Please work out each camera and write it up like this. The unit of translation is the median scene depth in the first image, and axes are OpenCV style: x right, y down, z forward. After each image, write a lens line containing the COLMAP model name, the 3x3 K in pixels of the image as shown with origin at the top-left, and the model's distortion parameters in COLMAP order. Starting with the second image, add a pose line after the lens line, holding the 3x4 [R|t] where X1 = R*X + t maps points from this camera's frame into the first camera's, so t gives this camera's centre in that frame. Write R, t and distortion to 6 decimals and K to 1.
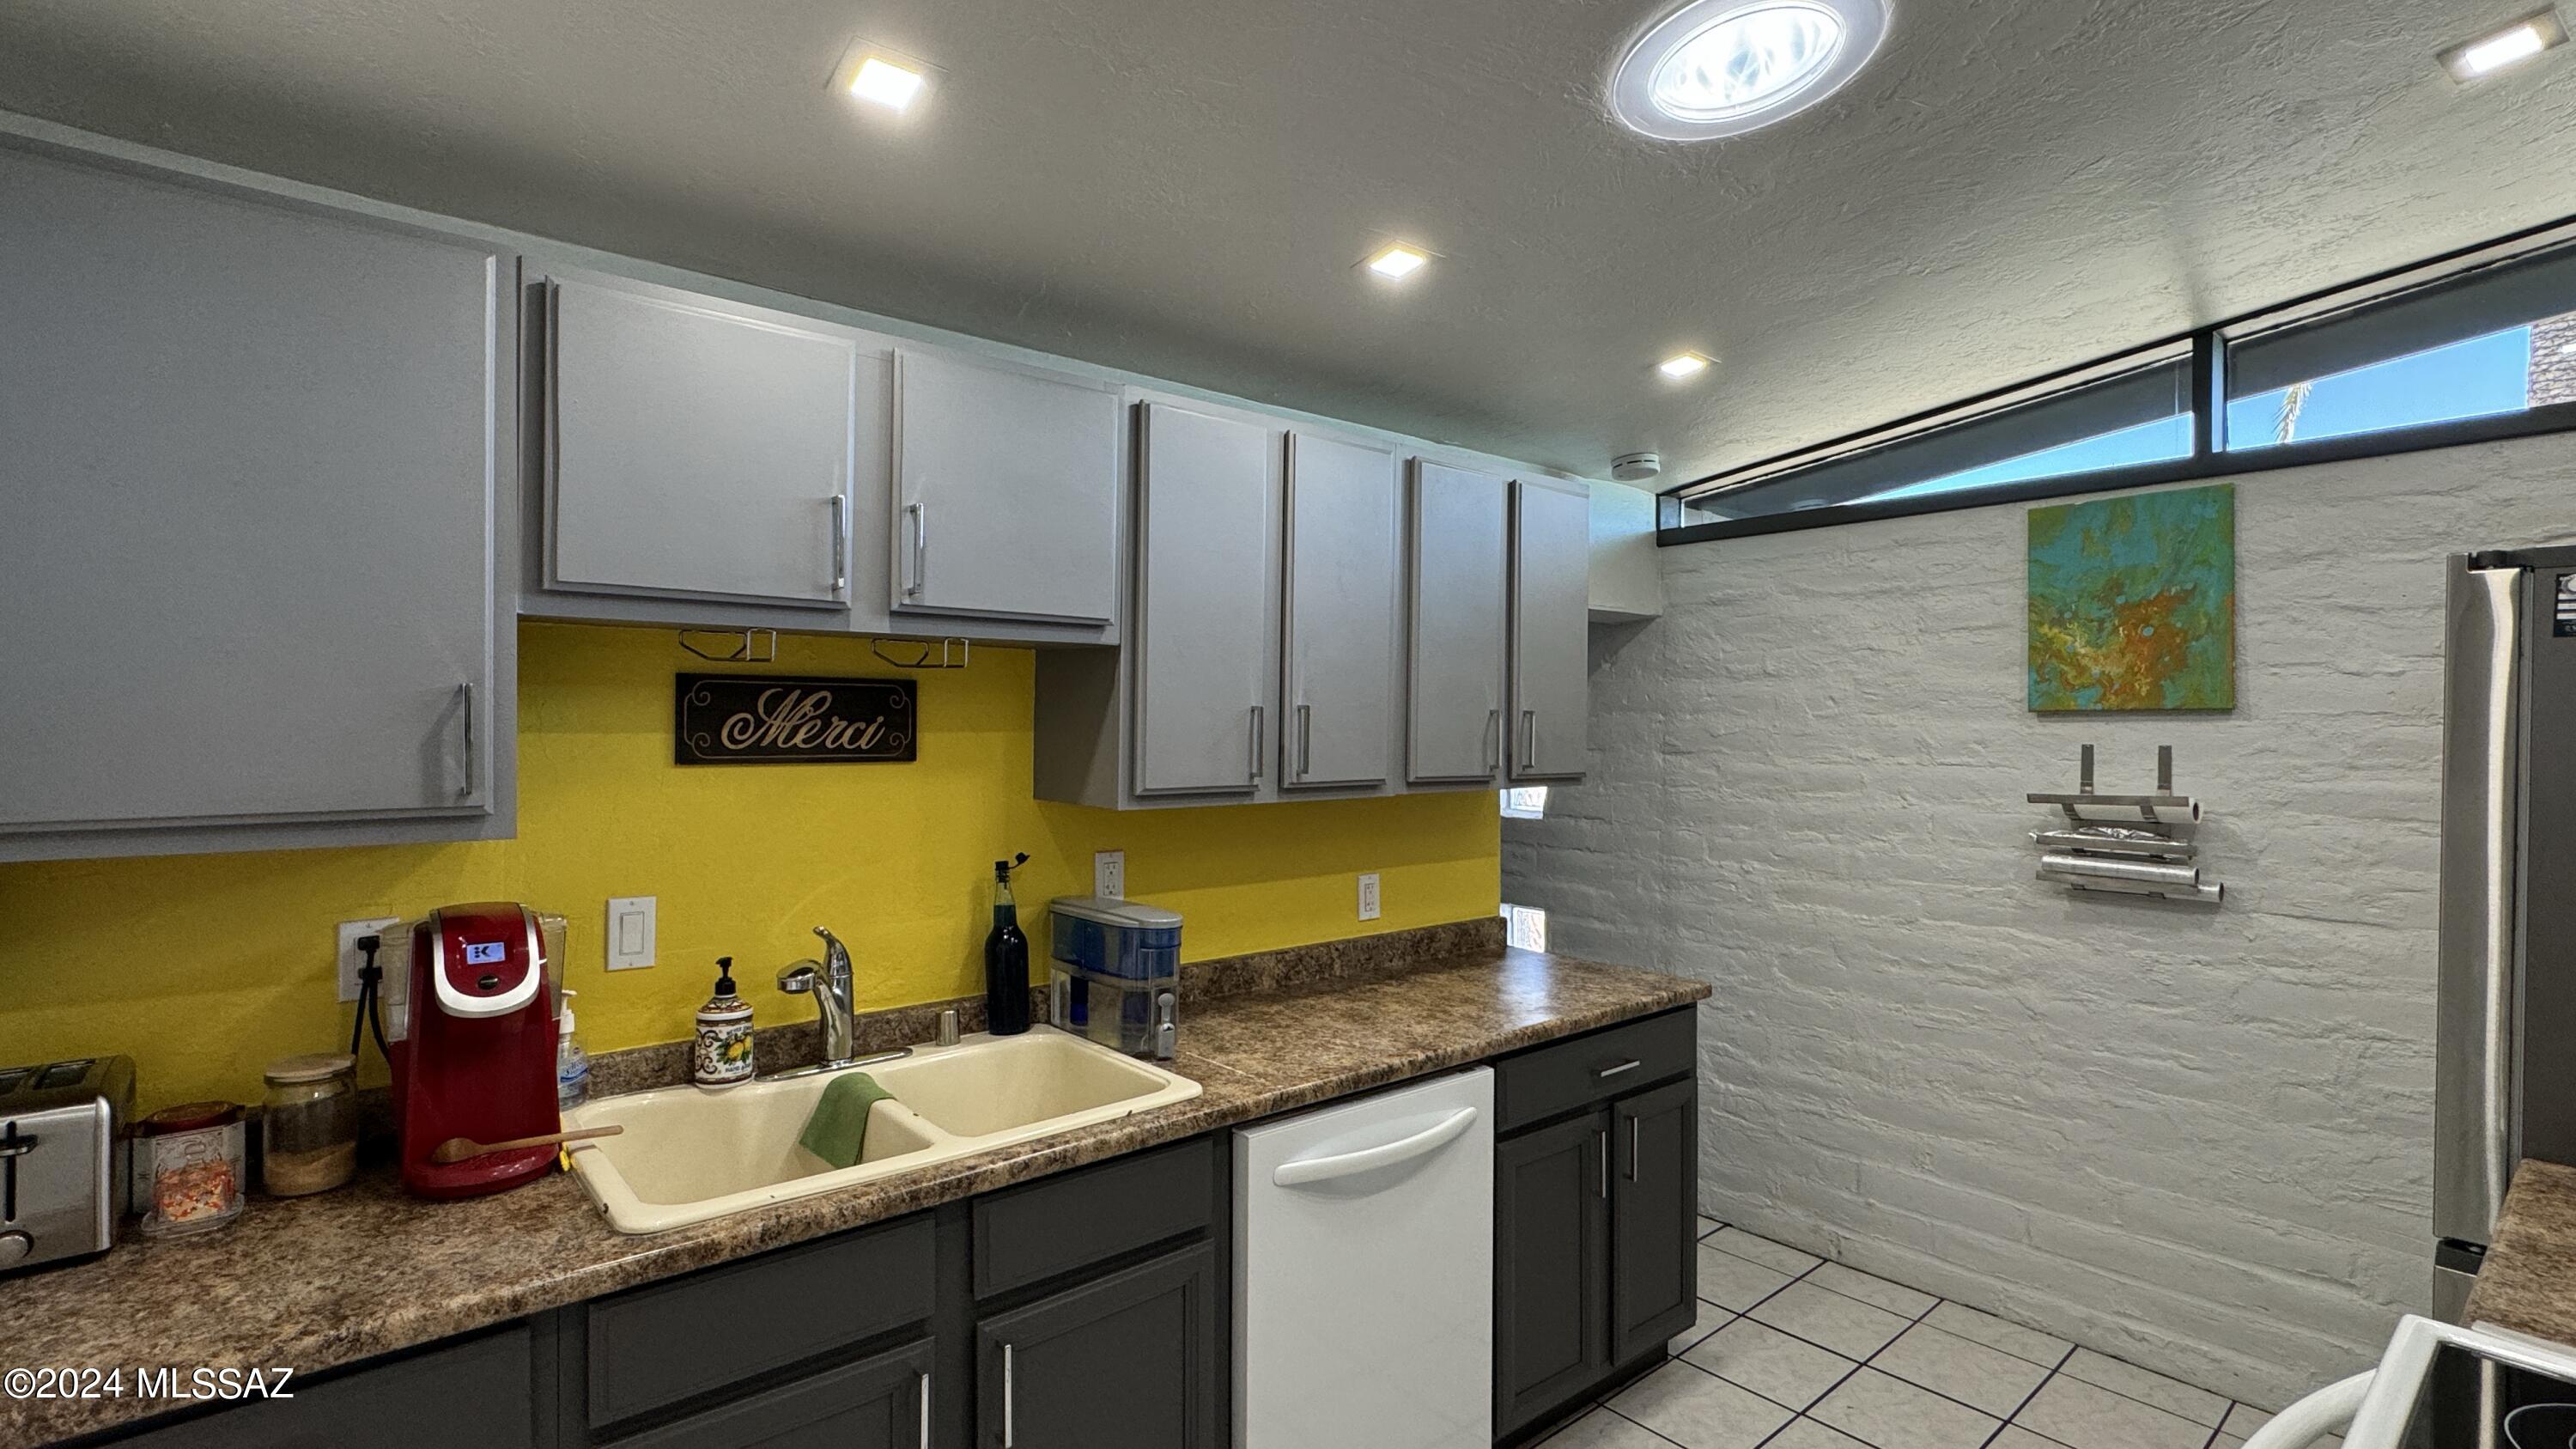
lens RADIAL K [[1188.9, 0, 1287.3], [0, 1188.9, 724.9], [0, 0, 1]] dist [-0.000726, 0.001528]
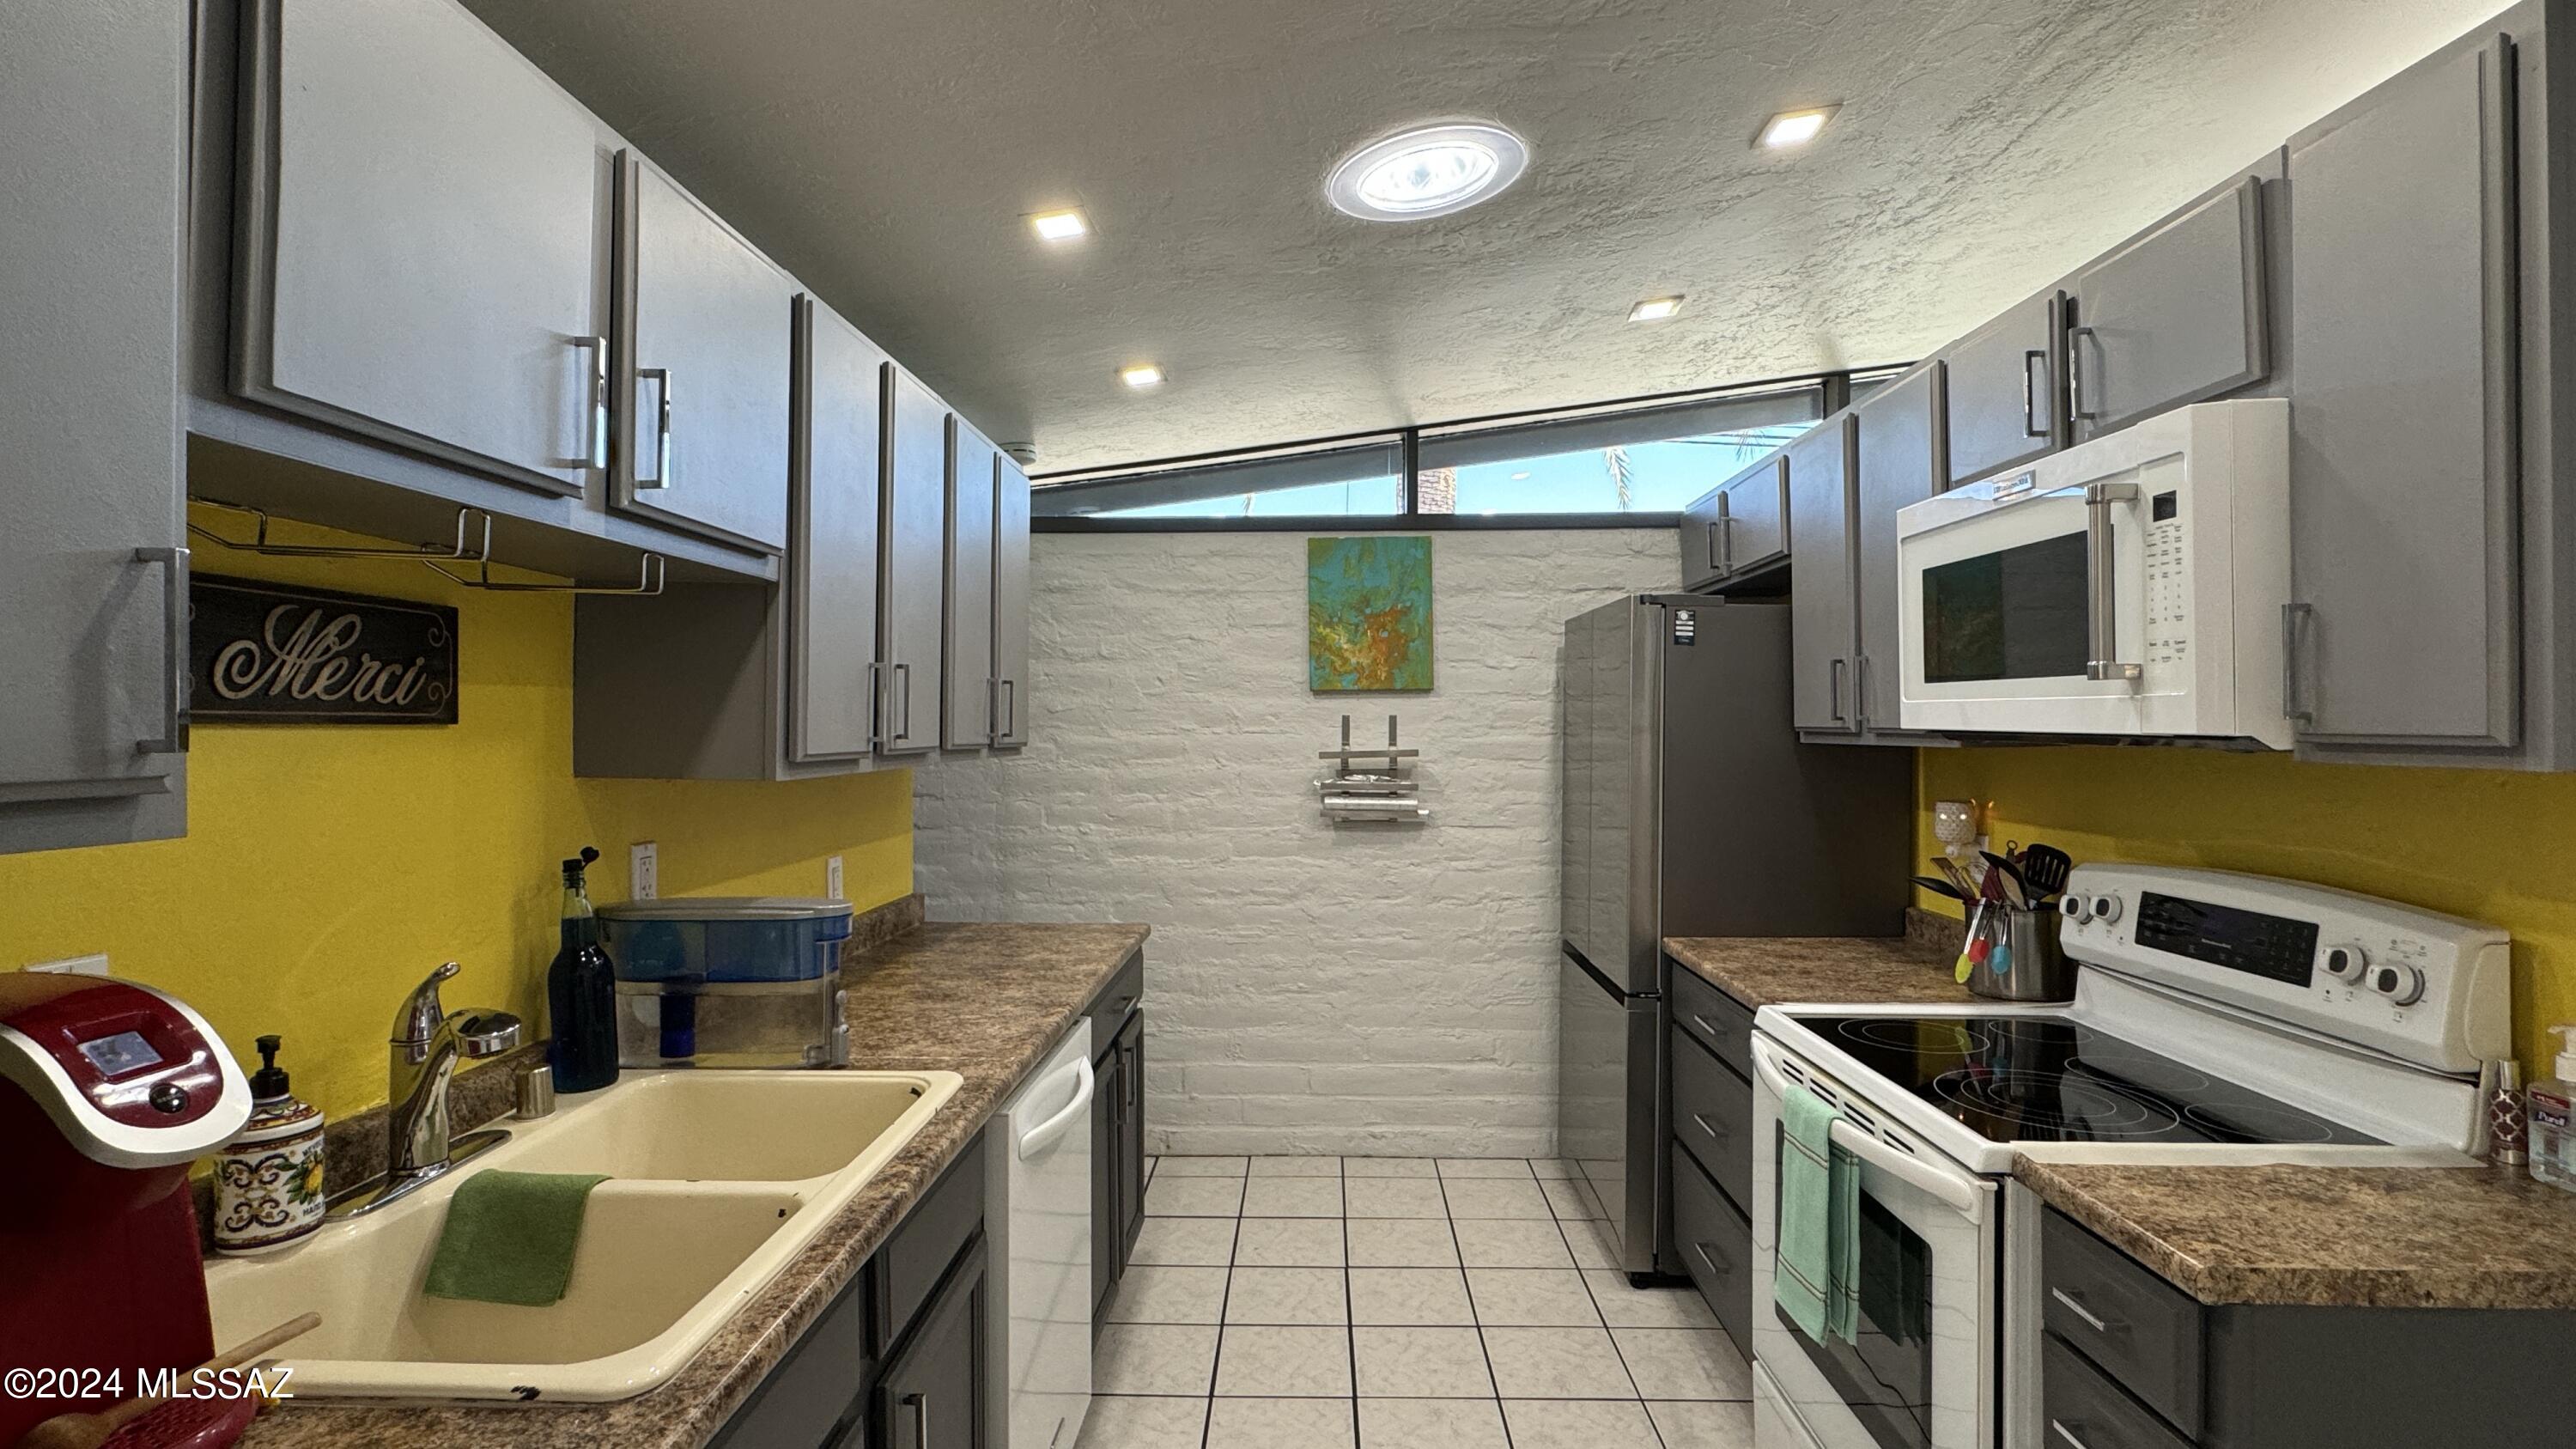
lens RADIAL K [[1188.9, 0, 1288.6], [0, 1188.9, 722.6], [0, 0, 1]] dist [-0.000726, 0.001528]
pose [[0.671351, -0.003302, 0.741132, -0.408645], [0.003697, 0.999993, 0.001107, 0.024892], [-0.741130, 0.001996, 0.671358, 0.140763]]
